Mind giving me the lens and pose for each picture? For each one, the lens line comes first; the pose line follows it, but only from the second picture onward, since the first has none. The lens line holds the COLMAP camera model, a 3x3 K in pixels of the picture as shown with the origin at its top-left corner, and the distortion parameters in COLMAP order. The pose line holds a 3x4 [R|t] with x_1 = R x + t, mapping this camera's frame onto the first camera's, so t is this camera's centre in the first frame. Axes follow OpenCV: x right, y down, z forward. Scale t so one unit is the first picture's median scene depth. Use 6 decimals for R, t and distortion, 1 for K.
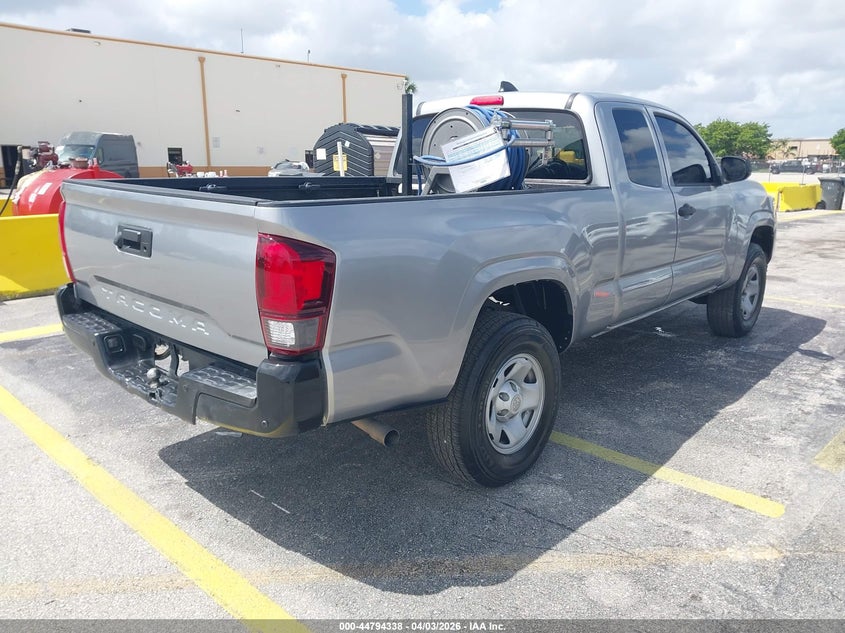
lens RADIAL K [[627.5, 0, 422.5], [0, 627.5, 316.5], [0, 0, 1]] dist [0.032294, 0.000944]
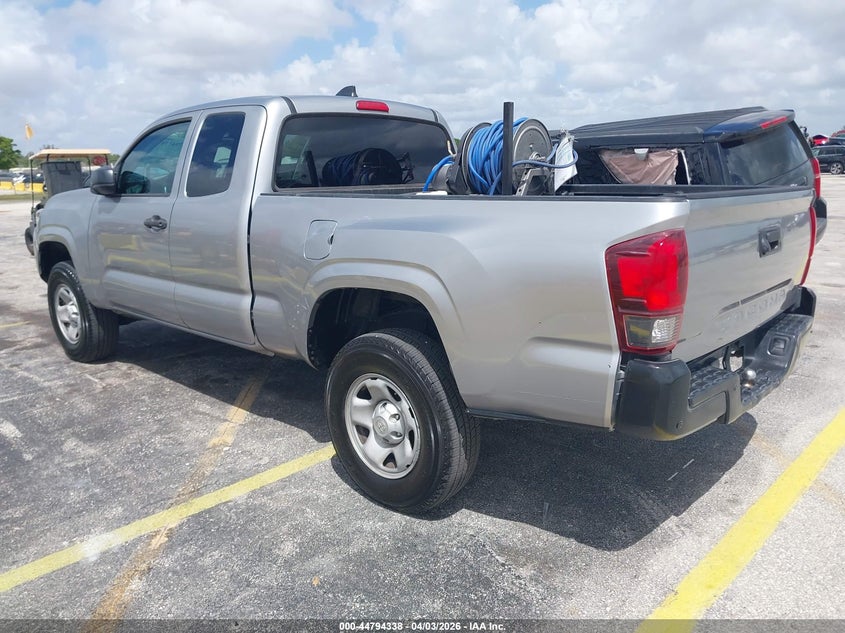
lens RADIAL K [[657.0, 0, 422.5], [0, 657.0, 316.5], [0, 0, 1]] dist [0.008686, 0.005725]
pose [[0.018755, -0.194527, 0.980718, -1.221206], [0.275981, 0.943789, 0.181924, -0.261431], [-0.960980, 0.267248, 0.071387, 1.197143]]
